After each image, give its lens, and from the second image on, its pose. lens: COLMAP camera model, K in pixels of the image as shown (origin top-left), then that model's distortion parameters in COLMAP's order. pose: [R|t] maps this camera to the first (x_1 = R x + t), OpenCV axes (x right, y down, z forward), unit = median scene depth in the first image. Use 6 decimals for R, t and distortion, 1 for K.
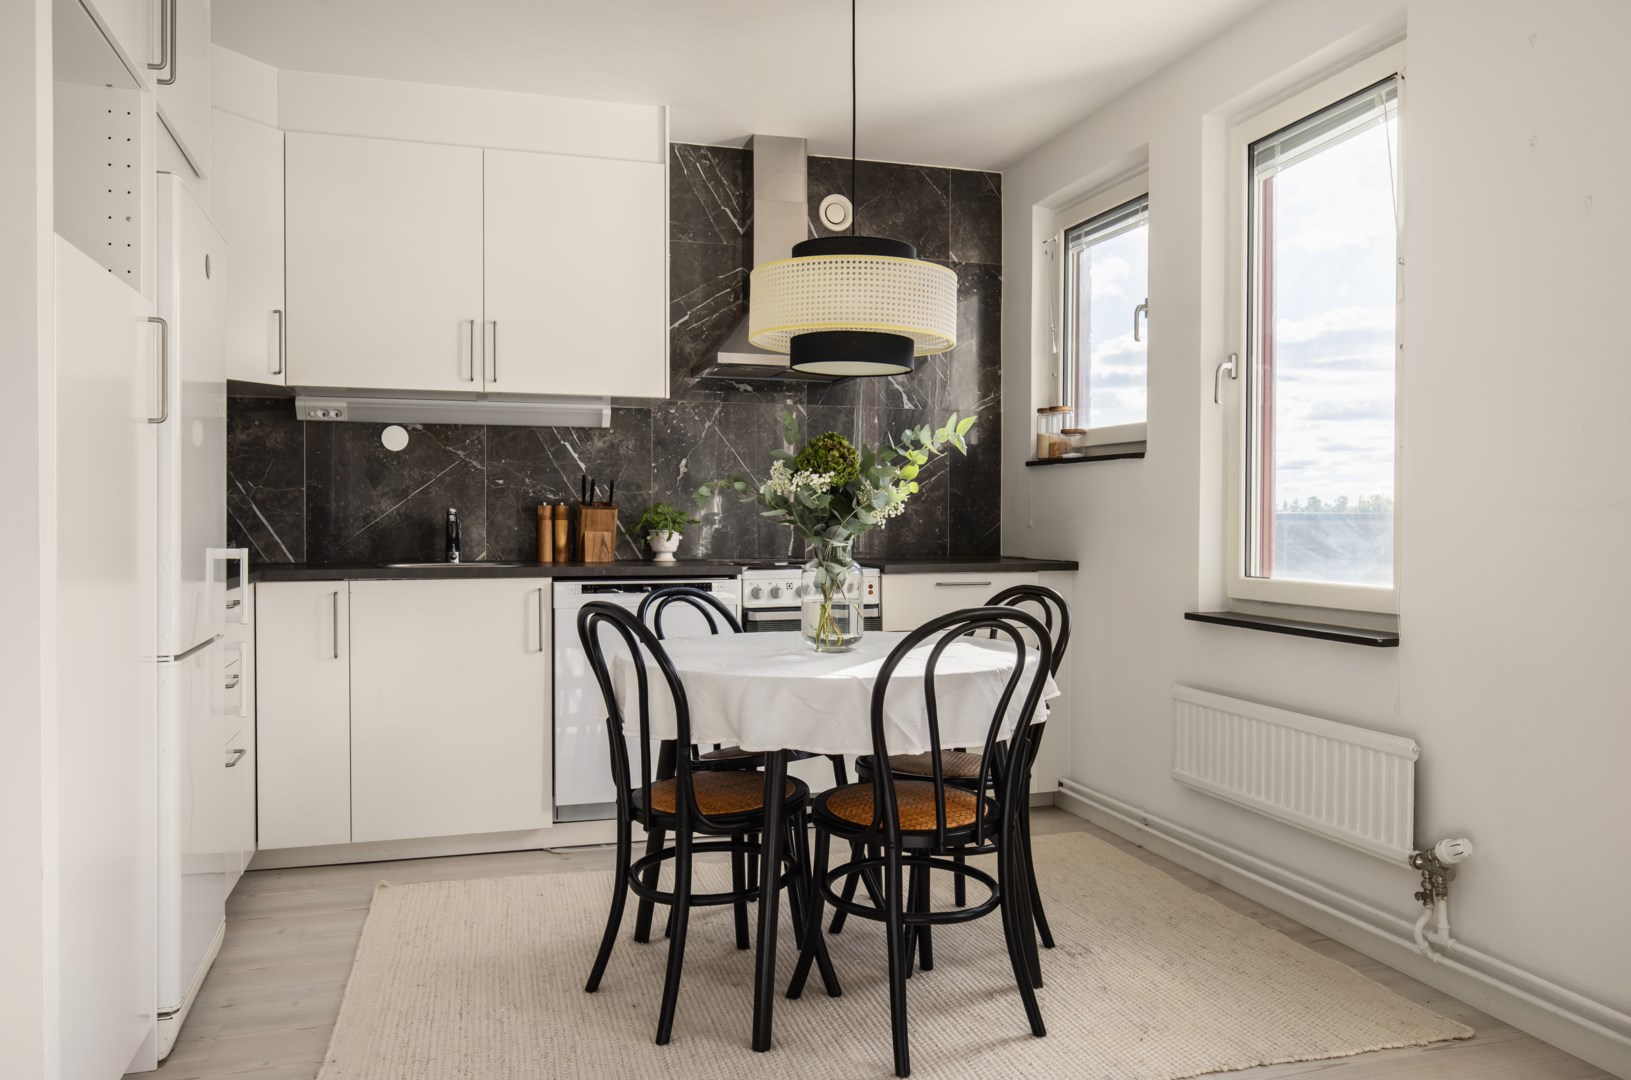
lens RADIAL K [[1178.9, 0, 809.6], [0, 1178.9, 539.5], [0, 0, 1]] dist [-0.020103, -0.000777]
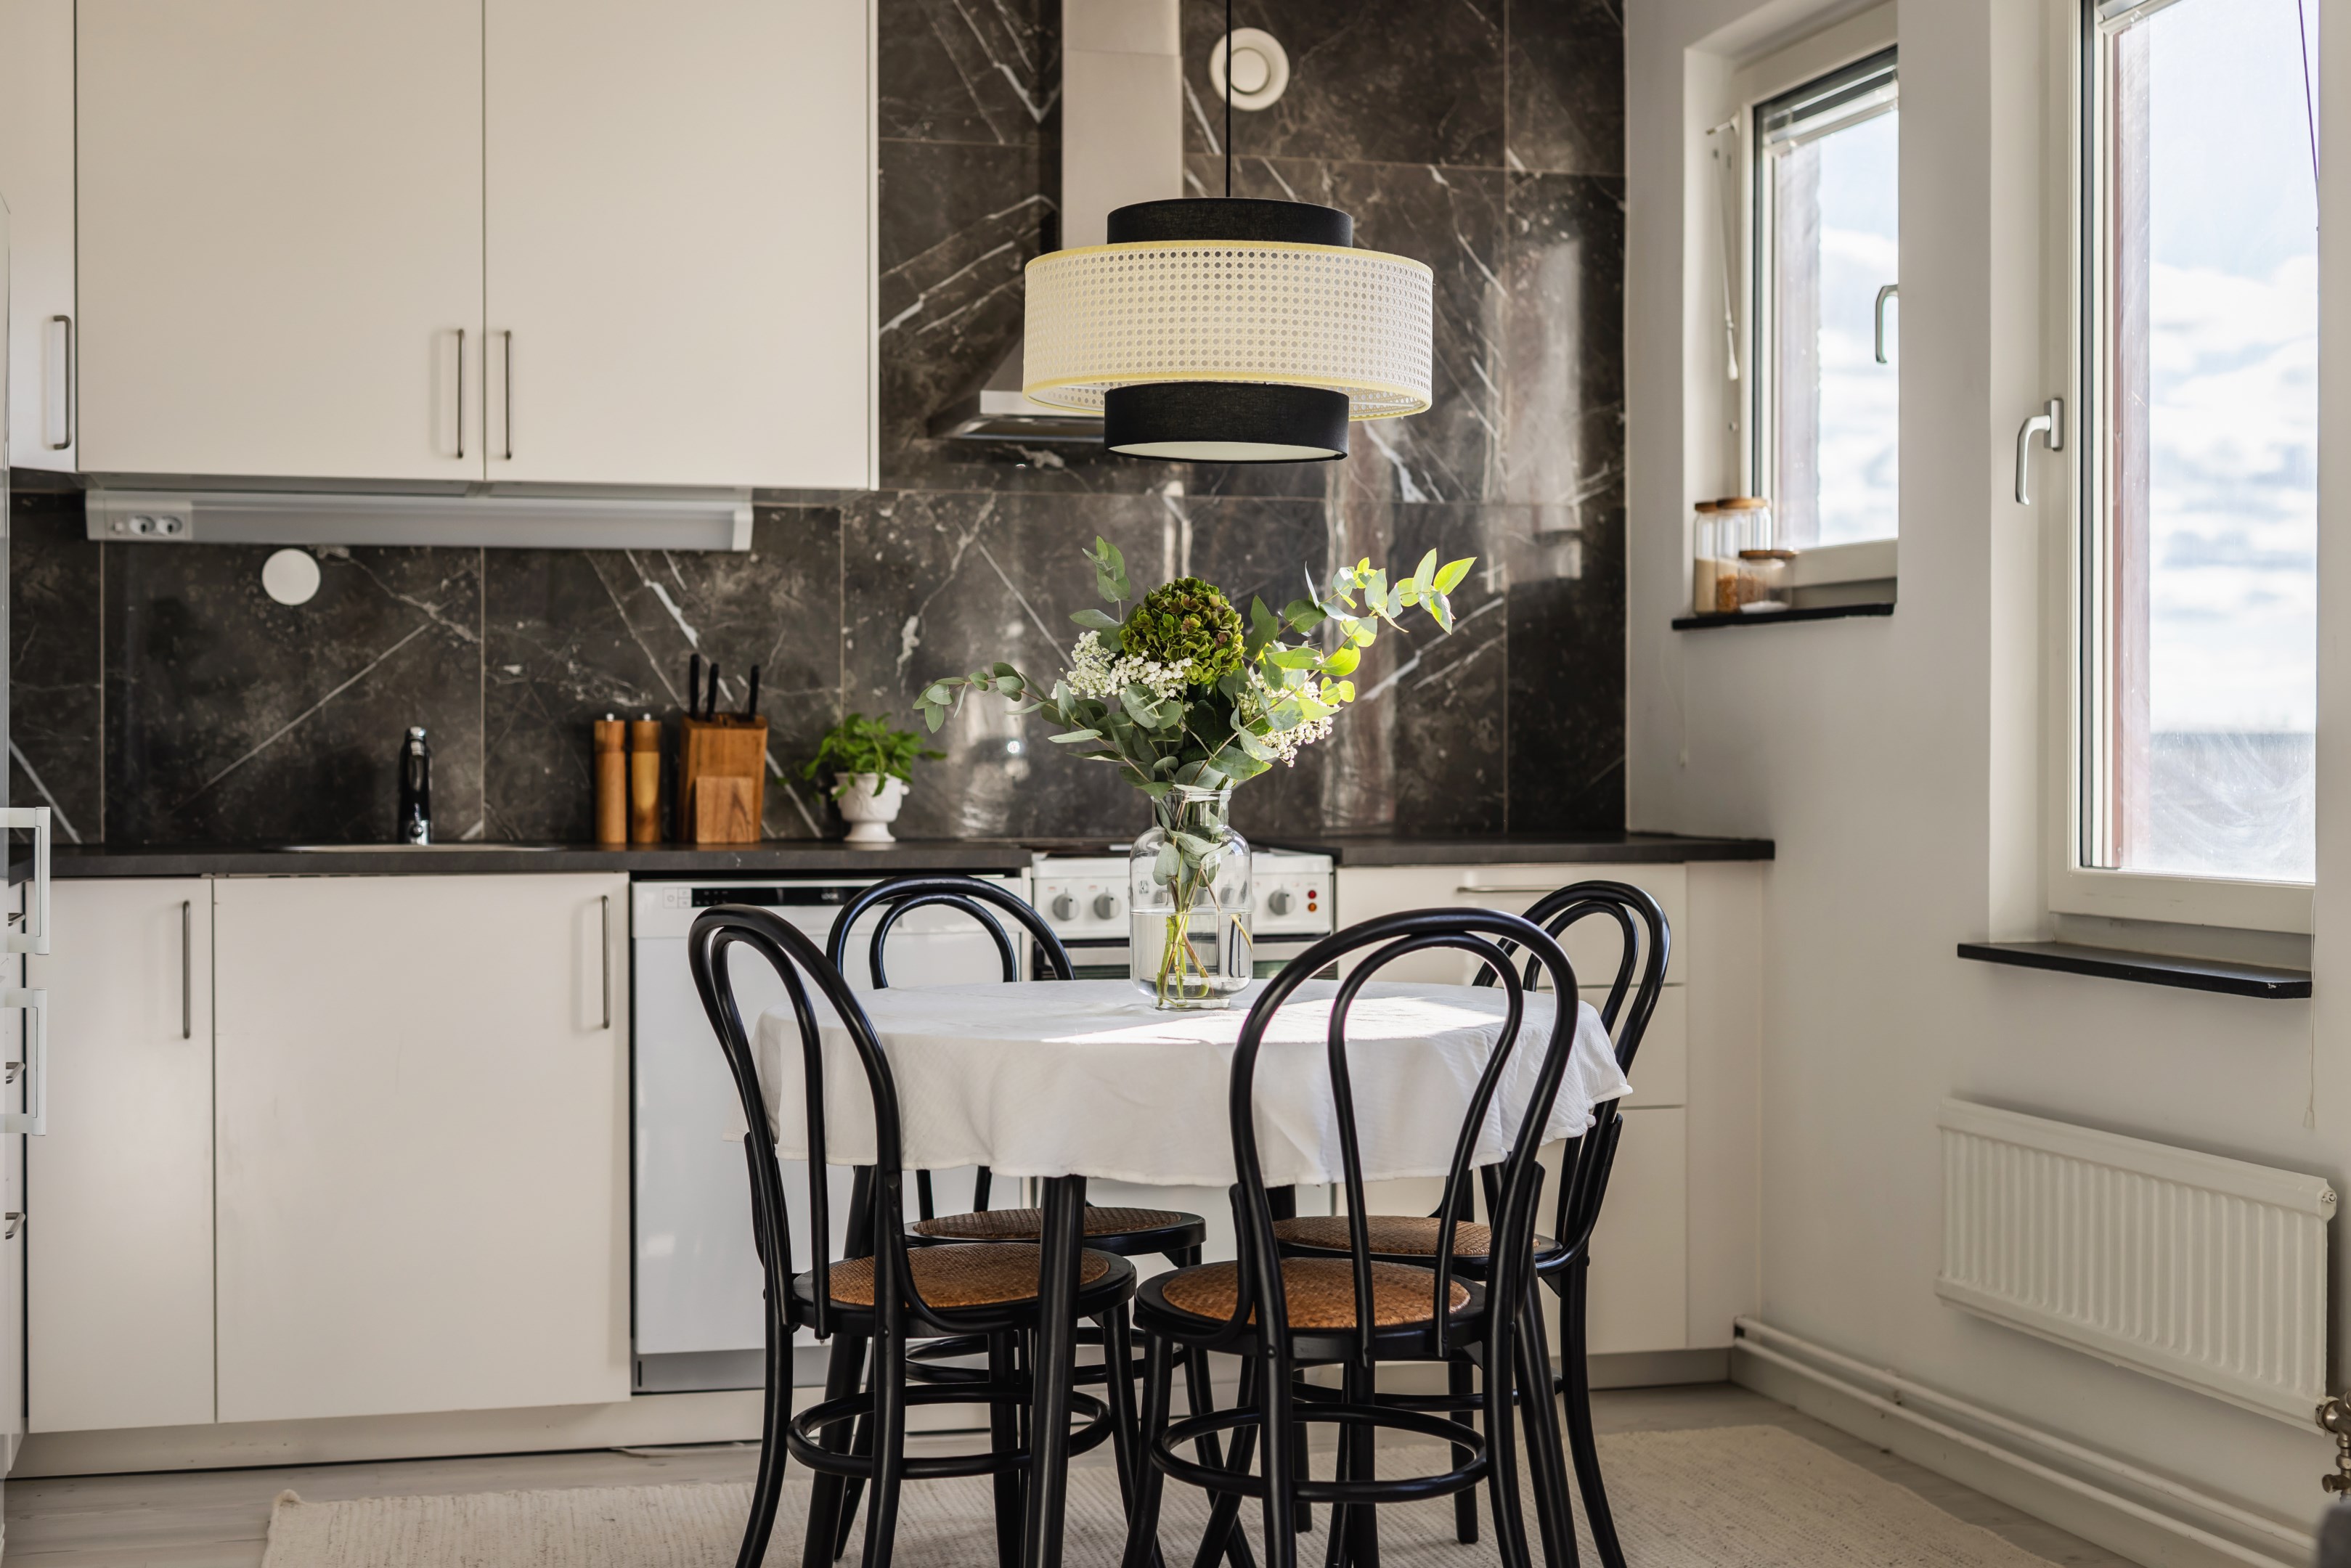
lens RADIAL K [[3281.2, 0, 1182.1], [0, 3281.2, 778.2], [0, 0, 1]] dist [-0.016526, 0.000000]
pose [[0.999338, -0.002376, -0.036297, 0.054869], [0.002050, 0.999957, -0.009020, 0.006909], [0.036317, 0.008940, 0.999300, -0.331147]]
